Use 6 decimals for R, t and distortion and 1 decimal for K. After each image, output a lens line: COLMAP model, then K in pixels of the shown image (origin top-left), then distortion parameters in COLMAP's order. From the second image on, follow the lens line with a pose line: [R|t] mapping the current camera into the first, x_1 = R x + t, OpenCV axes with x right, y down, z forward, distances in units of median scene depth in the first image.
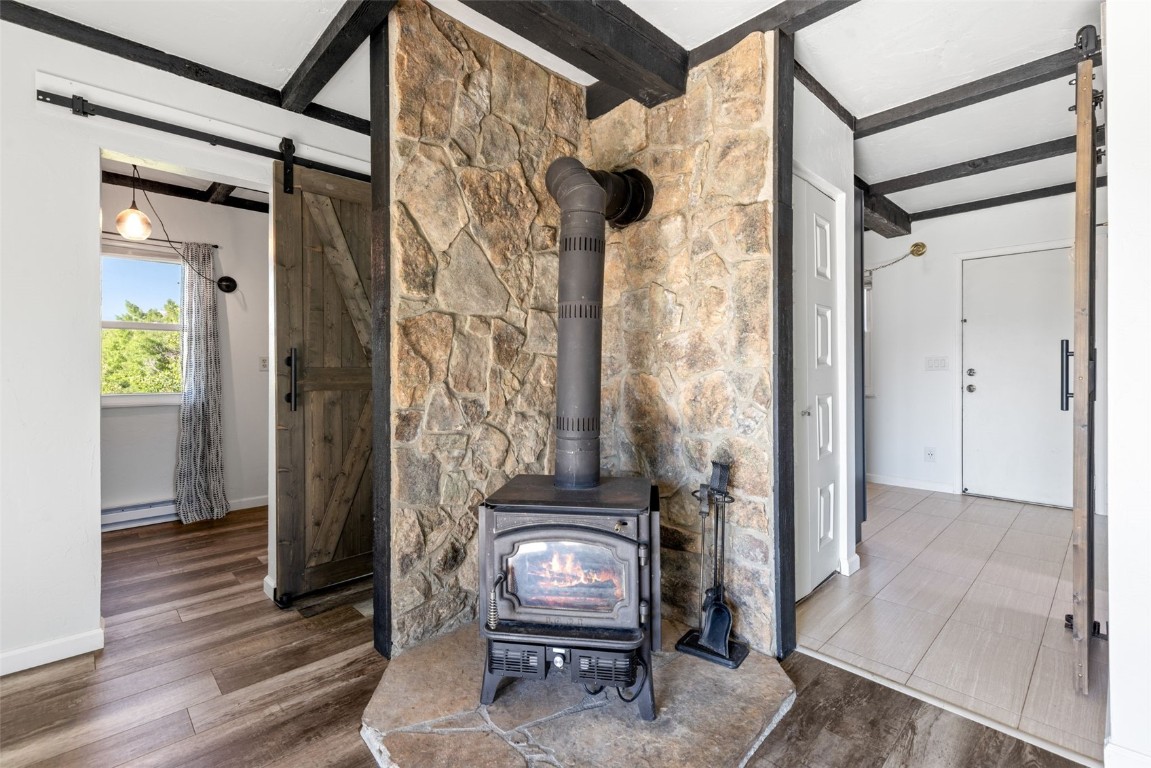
lens RADIAL K [[515.1, 0, 577.8], [0, 515.1, 371.8], [0, 0, 1]] dist [0.002904, 0.000050]
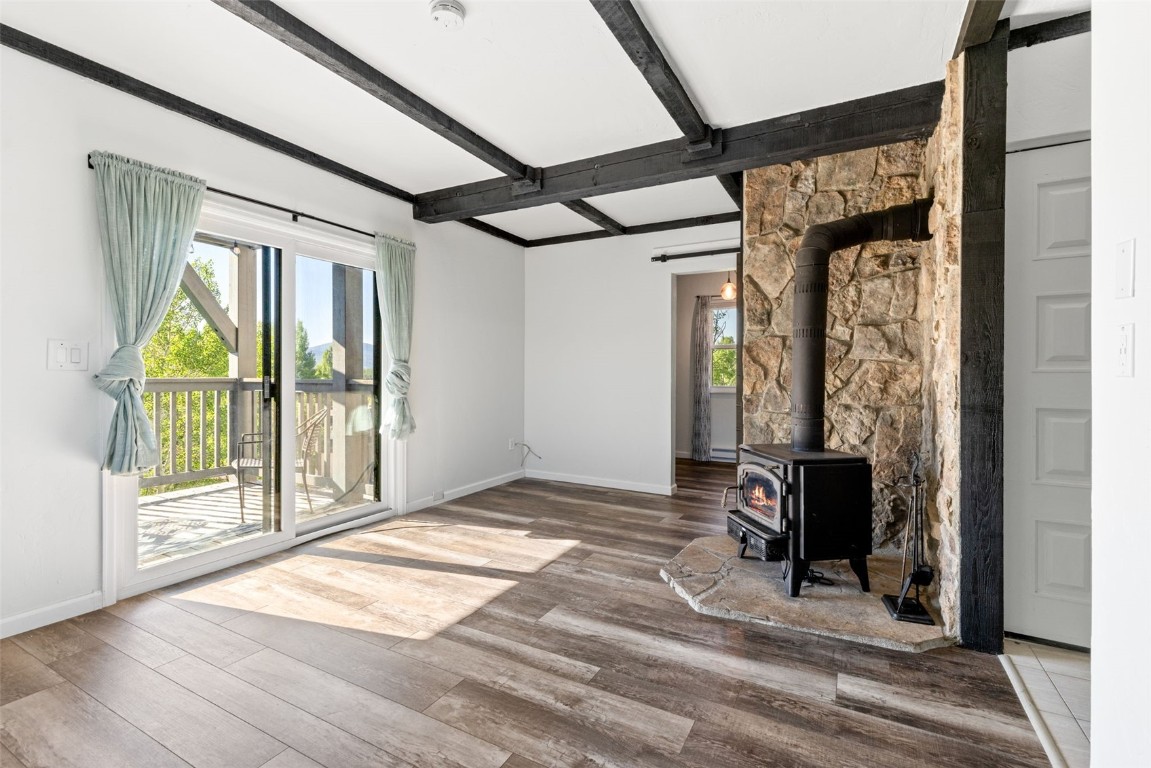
lens RADIAL K [[516.4, 0, 573.0], [0, 516.4, 376.6], [0, 0, 1]] dist [0.002549, 0.000241]
pose [[0.299806, 0.009545, -0.953953, 1.029423], [-0.007017, 0.999945, 0.007800, 0.001610], [0.953974, 0.004356, 0.299856, -0.071458]]
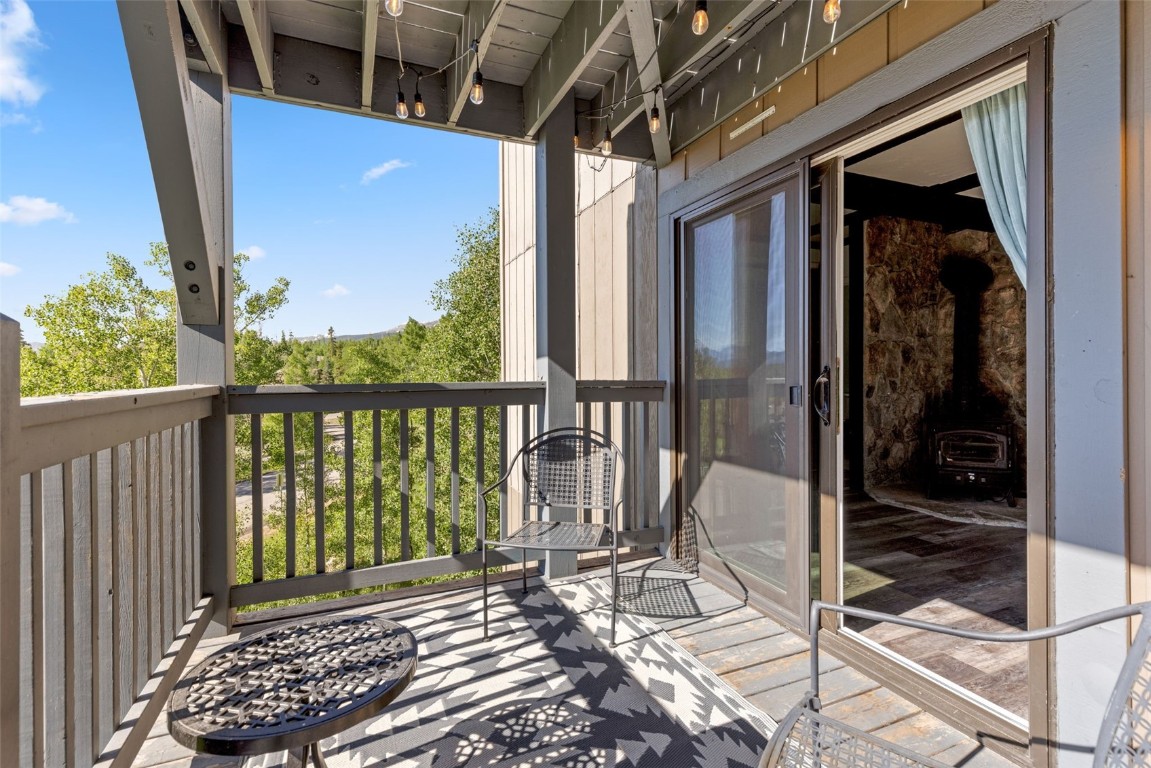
lens RADIAL K [[522.1, 0, 573.3], [0, 522.1, 374.9], [0, 0, 1]] dist [0.001839, 0.000101]
pose [[0.933843, 0.000334, -0.357682, -0.670015], [0.001663, 0.999985, 0.005276, 0.016321], [0.357678, -0.005522, 0.933829, -1.503157]]
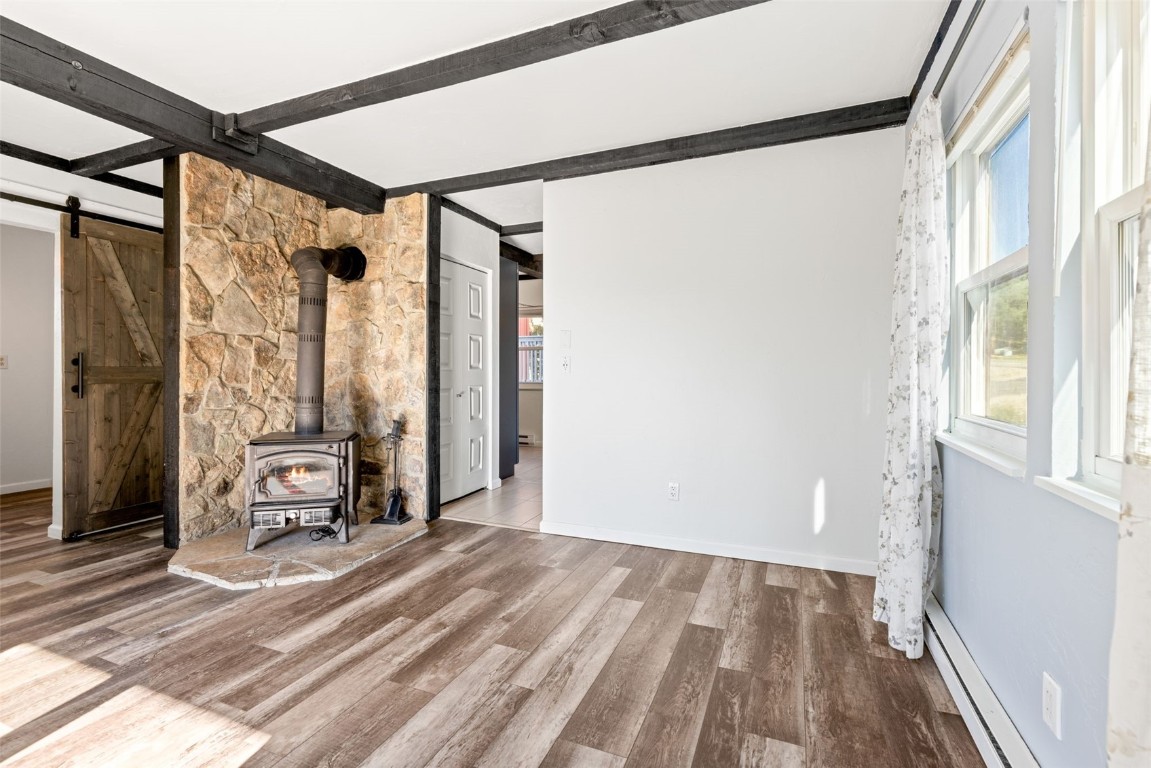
lens RADIAL K [[519.3, 0, 580.0], [0, 519.3, 373.7], [0, 0, 1]] dist [-0.003126, 0.013056]
pose [[0.916458, 0.005754, 0.400090, 0.116904], [-0.006052, 0.999982, -0.000519, 0.003663], [-0.400086, -0.001946, 0.916476, -0.885663]]
